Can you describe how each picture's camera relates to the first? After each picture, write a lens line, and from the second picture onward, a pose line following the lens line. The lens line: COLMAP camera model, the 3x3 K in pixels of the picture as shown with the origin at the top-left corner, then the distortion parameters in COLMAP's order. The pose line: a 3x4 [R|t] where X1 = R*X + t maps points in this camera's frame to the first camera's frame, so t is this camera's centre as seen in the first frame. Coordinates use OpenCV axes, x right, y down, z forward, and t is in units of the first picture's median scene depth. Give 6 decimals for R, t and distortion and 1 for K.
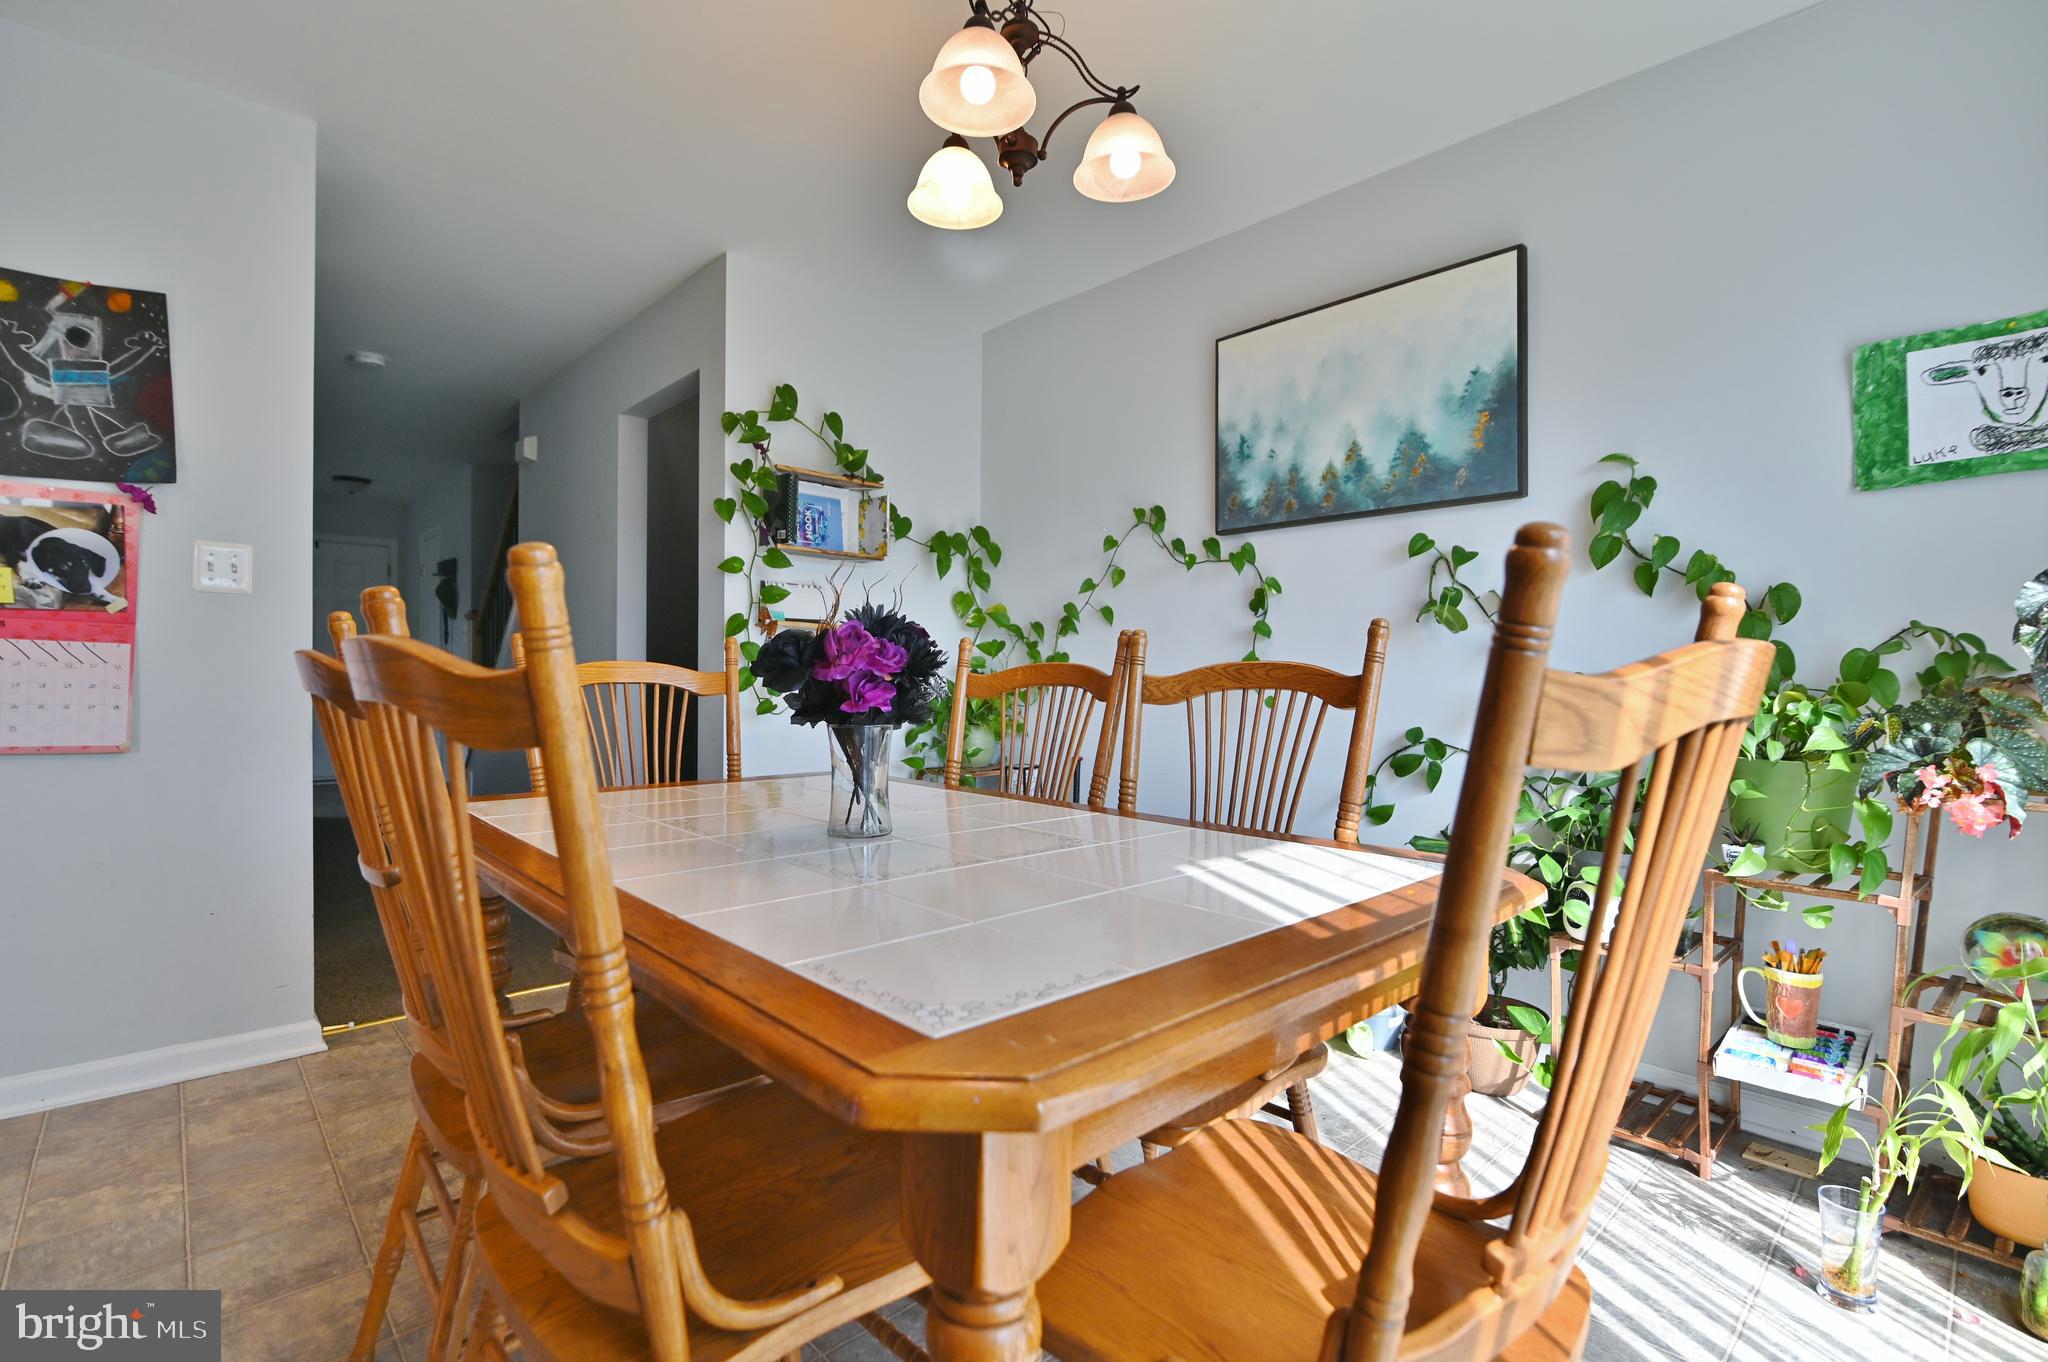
lens RADIAL K [[948.3, 0, 1024.0], [0, 948.3, 681.0], [0, 0, 1]] dist [-0.015438, 0.000330]
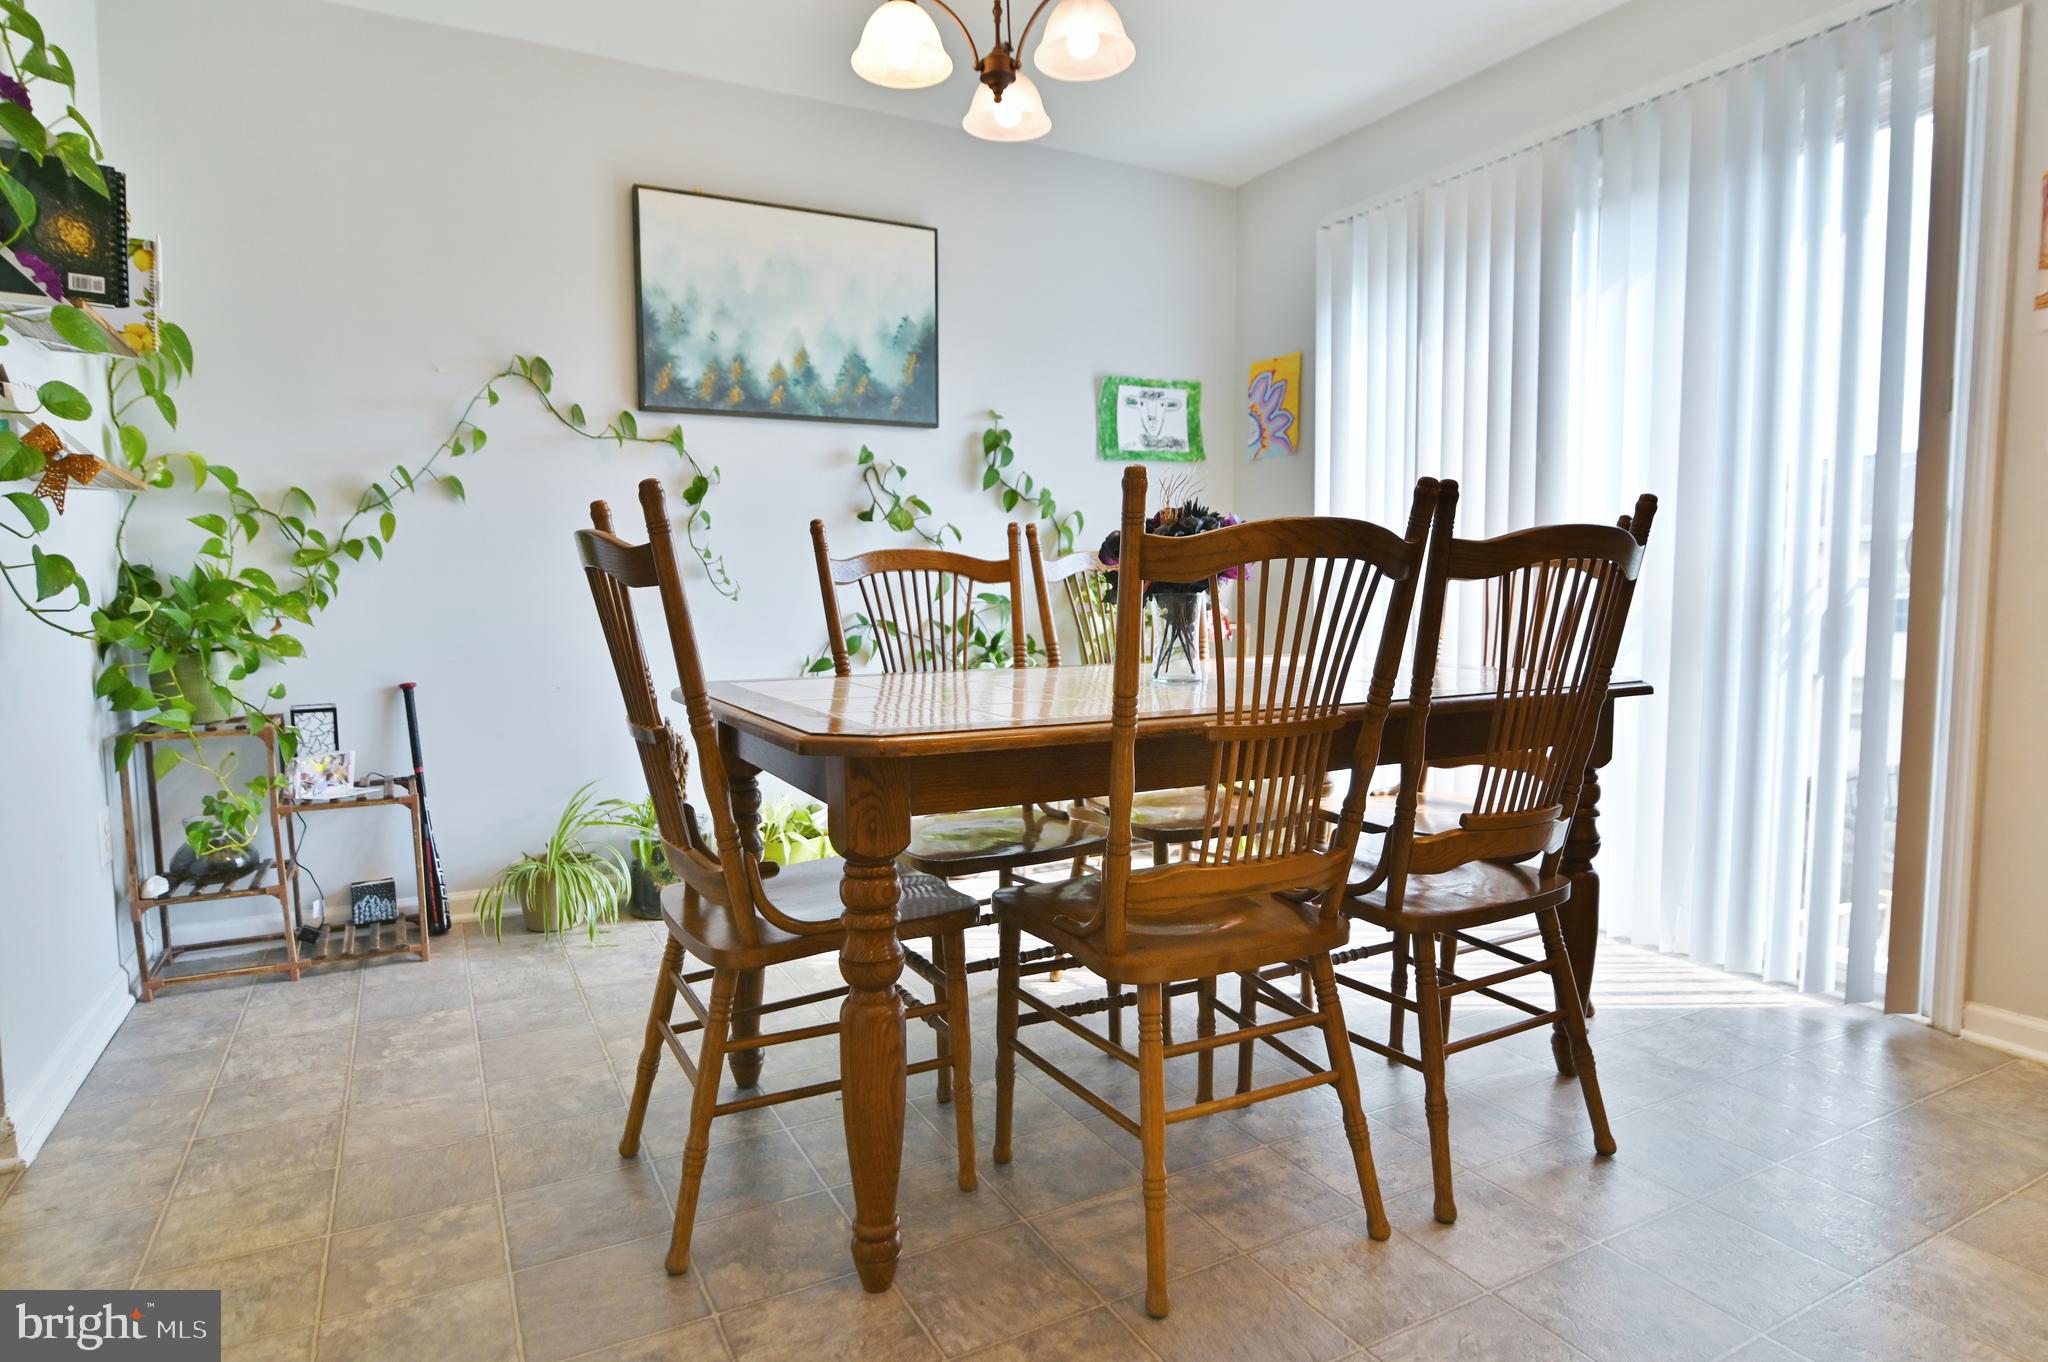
lens RADIAL K [[1174.2, 0, 1024.0], [0, 1174.2, 681.0], [0, 0, 1]] dist [-0.000466, -0.000229]
pose [[0.236043, -0.085815, 0.967946, -0.933856], [0.016547, 0.996304, 0.084294, 0.015306], [-0.971602, -0.003881, 0.236591, 0.448599]]
